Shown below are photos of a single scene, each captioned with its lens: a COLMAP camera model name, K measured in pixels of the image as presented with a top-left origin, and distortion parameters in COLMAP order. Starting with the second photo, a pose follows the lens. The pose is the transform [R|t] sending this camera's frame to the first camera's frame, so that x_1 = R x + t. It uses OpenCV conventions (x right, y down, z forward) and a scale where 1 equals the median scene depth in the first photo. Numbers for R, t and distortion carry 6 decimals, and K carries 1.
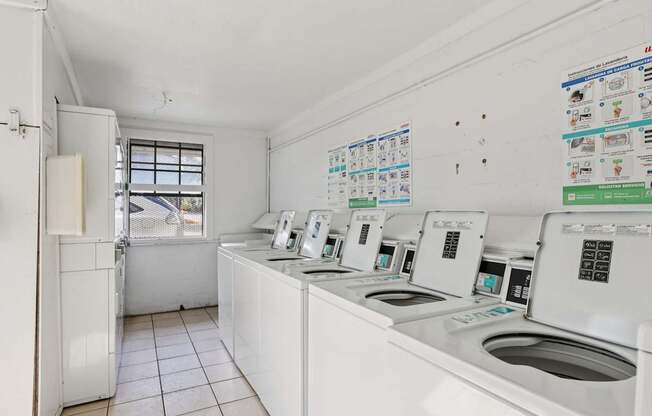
lens RADIAL K [[357.5, 0, 324.4], [0, 357.5, 209.4], [0, 0, 1]] dist [-0.016443, 0.011263]
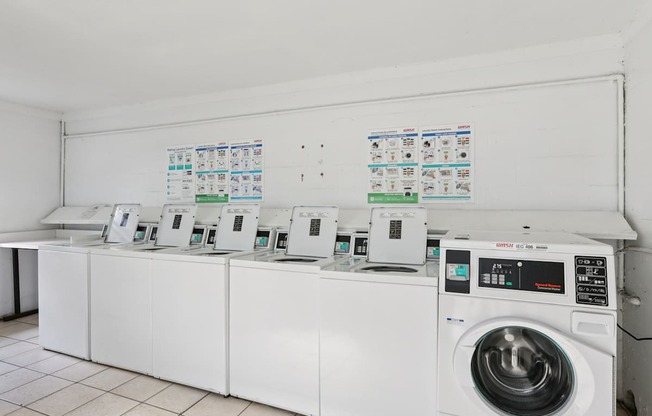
lens RADIAL K [[357.5, 0, 325.6], [0, 357.5, 207.7], [0, 0, 1]] dist [-0.016443, 0.011263]
pose [[0.768195, 0.002693, 0.640210, -0.527577], [-0.009400, 0.999931, 0.007072, -0.000284], [-0.640146, -0.011451, 0.768168, -0.216835]]
